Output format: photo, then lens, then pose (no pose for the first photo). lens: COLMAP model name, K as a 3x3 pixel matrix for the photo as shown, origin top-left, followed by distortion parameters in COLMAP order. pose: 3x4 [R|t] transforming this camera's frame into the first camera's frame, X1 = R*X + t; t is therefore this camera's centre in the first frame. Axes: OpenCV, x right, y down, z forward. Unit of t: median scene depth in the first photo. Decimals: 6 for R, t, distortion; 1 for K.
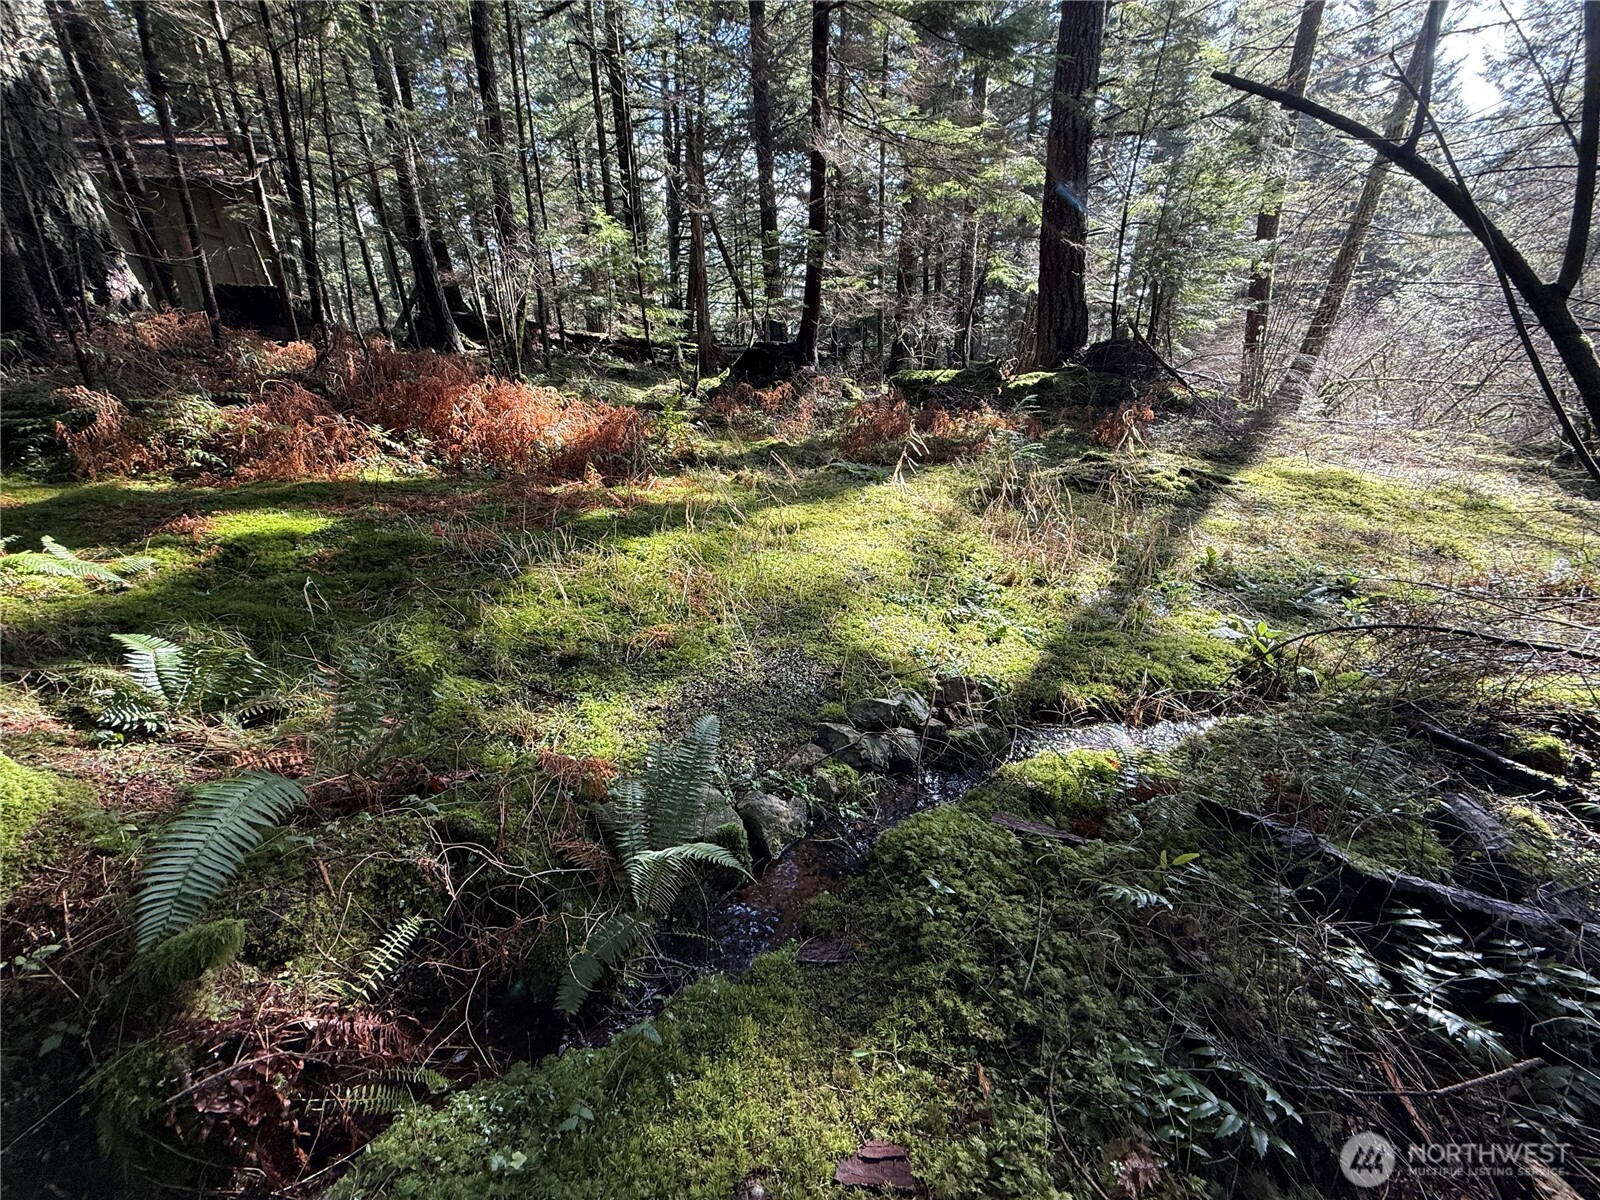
lens RADIAL K [[634.4, 0, 792.5], [0, 634.4, 597.0], [0, 0, 1]] dist [-0.002072, 0.000758]
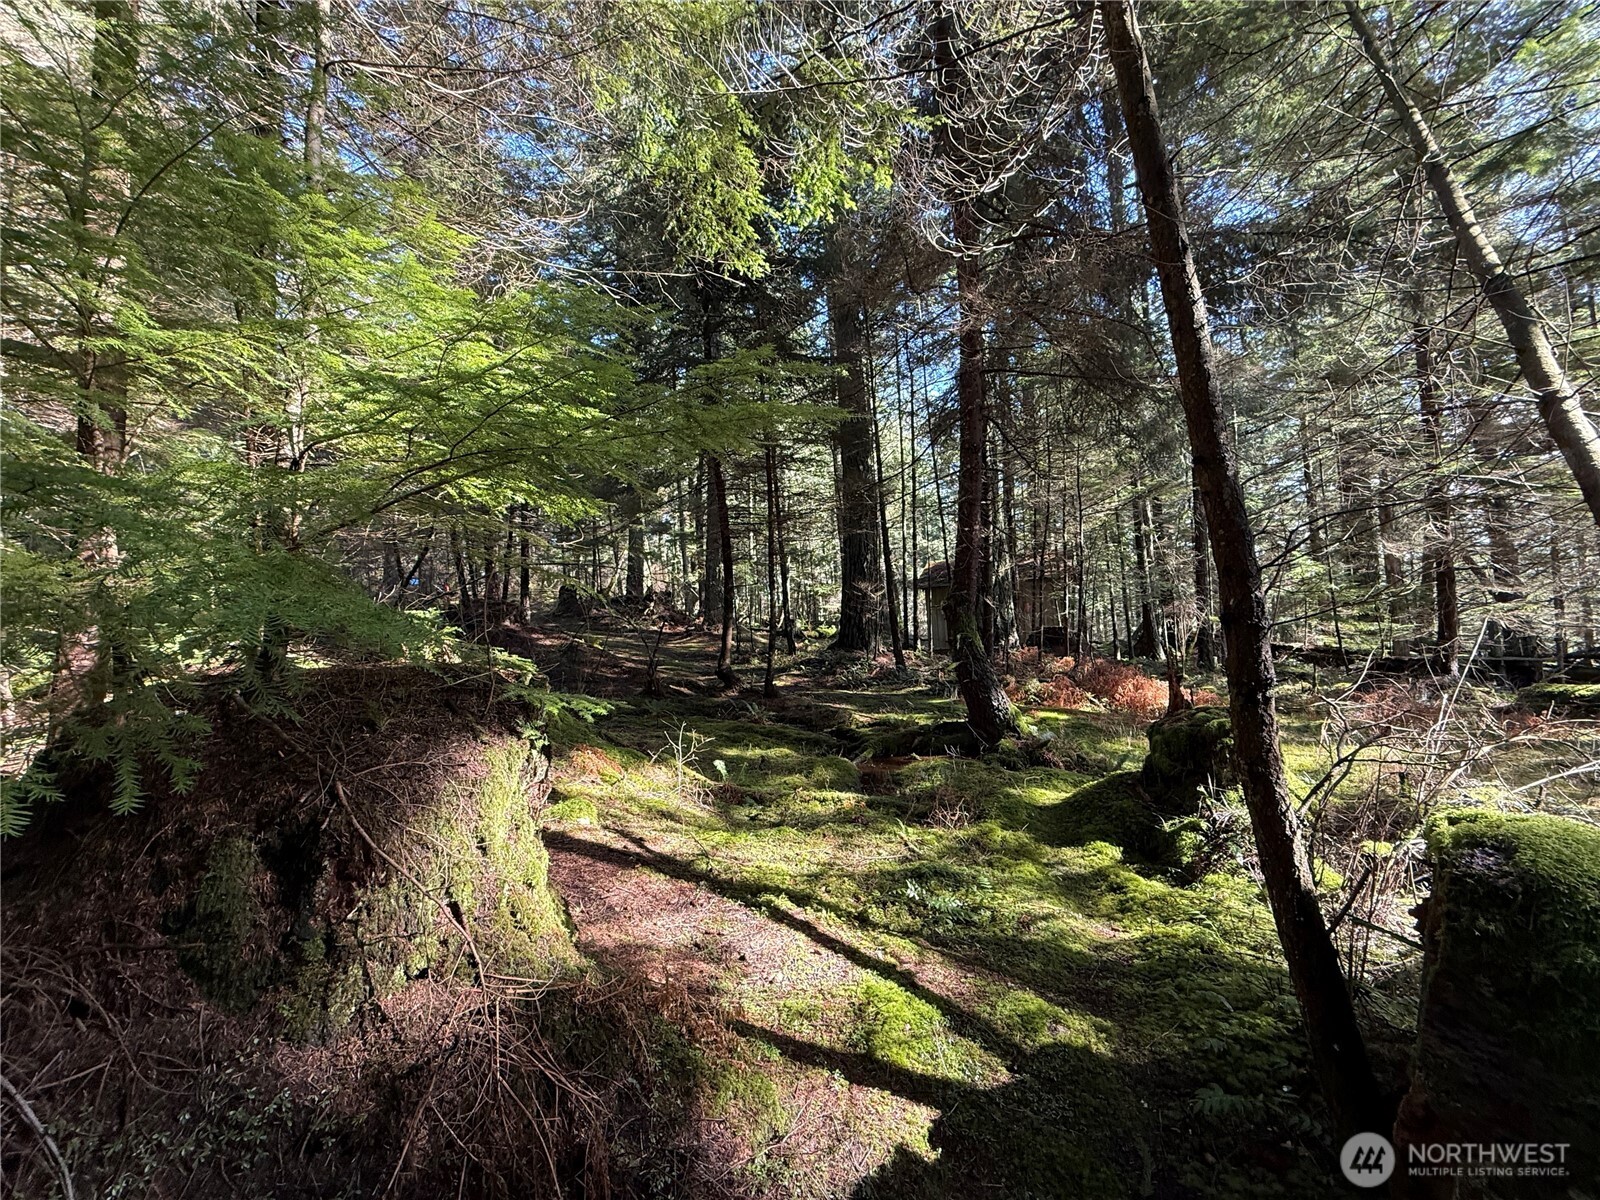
lens RADIAL K [[634.4, 0, 792.5], [0, 634.4, 597.0], [0, 0, 1]] dist [-0.002072, 0.000758]
pose [[0.515788, -0.070663, -0.853797, 0.945582], [-0.309468, 0.913934, -0.262593, 0.422888], [0.798869, 0.399665, 0.449528, -1.274855]]
